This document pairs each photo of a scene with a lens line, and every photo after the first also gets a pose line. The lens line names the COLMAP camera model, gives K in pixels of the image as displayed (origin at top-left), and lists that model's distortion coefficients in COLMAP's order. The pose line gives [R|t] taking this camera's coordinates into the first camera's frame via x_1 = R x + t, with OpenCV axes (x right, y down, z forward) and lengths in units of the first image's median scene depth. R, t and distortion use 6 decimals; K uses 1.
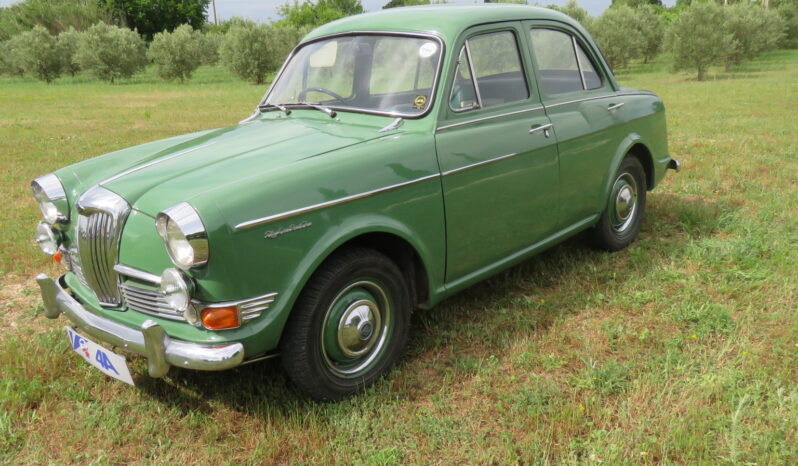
lens RADIAL K [[684.4, 0, 400.0], [0, 684.4, 229.7], [0, 0, 1]] dist [-0.006548, 0.004532]
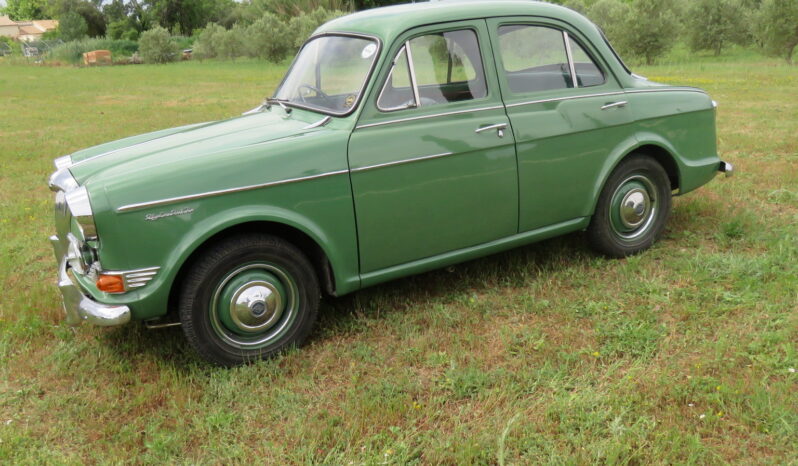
lens RADIAL K [[684.4, 0, 401.3], [0, 684.4, 234.0], [0, 0, 1]] dist [-0.006548, 0.004532]
pose [[0.948773, 0.076064, -0.306667, 0.402666], [-0.065465, 0.996852, 0.044718, -0.030970], [0.309103, -0.022351, 0.950766, 0.011816]]
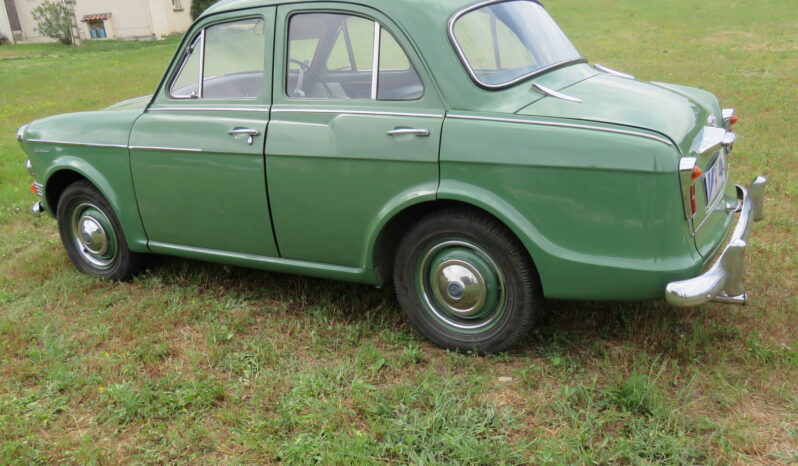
lens RADIAL K [[684.4, 0, 400.7], [0, 684.4, 234.2], [0, 0, 1]] dist [-0.006548, 0.004532]
pose [[0.230887, 0.336853, -0.912810, 1.124599], [-0.206990, 0.933688, 0.292202, -0.331156], [0.950708, 0.121477, 0.285301, 0.970298]]
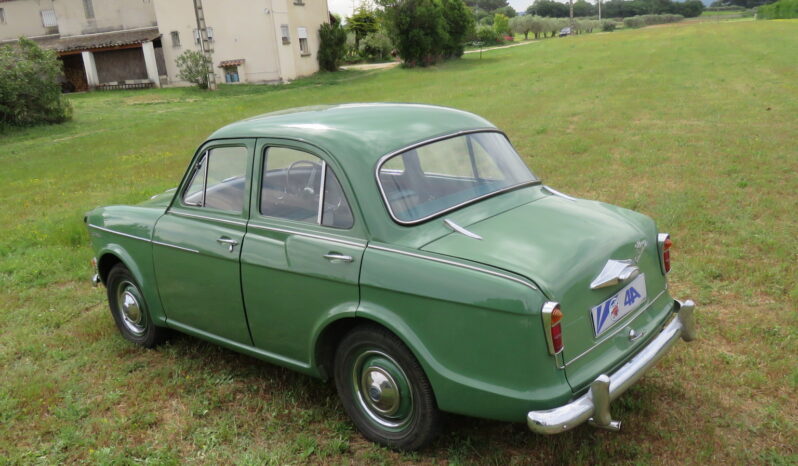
lens RADIAL K [[684.4, 0, 400.0], [0, 684.4, 234.5], [0, 0, 1]] dist [-0.006548, 0.004532]
pose [[0.050289, 0.298322, -0.953139, 1.250826], [-0.196955, 0.938568, 0.283370, -0.520785], [0.979122, 0.173475, 0.105956, 1.165726]]
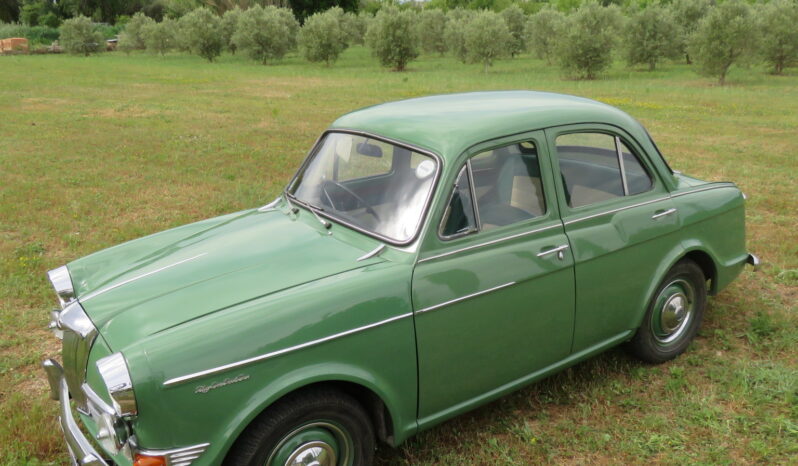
lens RADIAL K [[684.4, 0, 399.7], [0, 684.4, 232.1], [0, 0, 1]] dist [-0.006548, 0.004532]
pose [[0.975012, 0.084687, -0.205376, 0.194175], [-0.076660, 0.995961, 0.046745, -0.202558], [0.208505, -0.029833, 0.977566, 0.060217]]
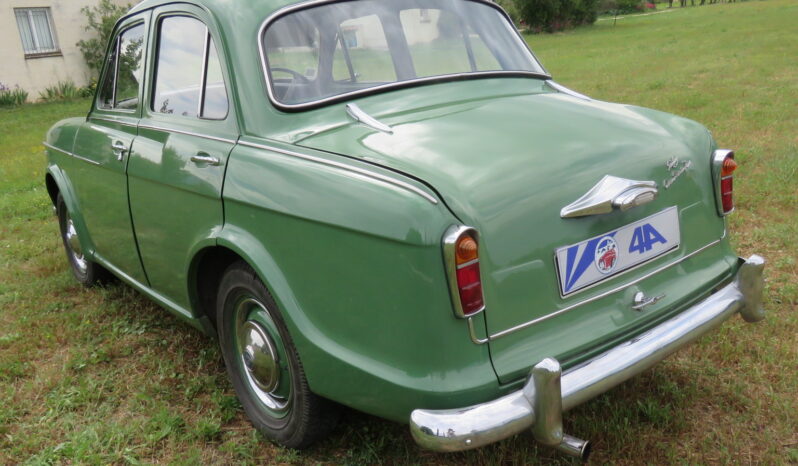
lens RADIAL K [[684.4, 0, 398.8], [0, 684.4, 232.6], [0, 0, 1]] dist [-0.006548, 0.004532]
pose [[-0.138792, 0.328018, -0.934420, 0.967438], [-0.184684, 0.918427, 0.349835, -0.407554], [0.972948, 0.221127, -0.066890, 1.421795]]
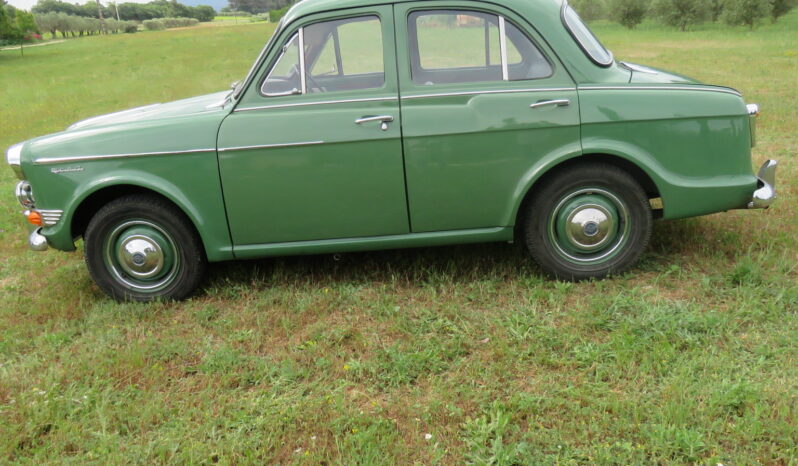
lens RADIAL K [[684.4, 0, 403.5], [0, 684.4, 229.0], [0, 0, 1]] dist [-0.006548, 0.004532]
pose [[0.649514, 0.224577, -0.726428, 0.975202], [-0.166494, 0.974208, 0.152314, -0.153960], [0.741897, 0.022016, 0.670152, 0.396855]]
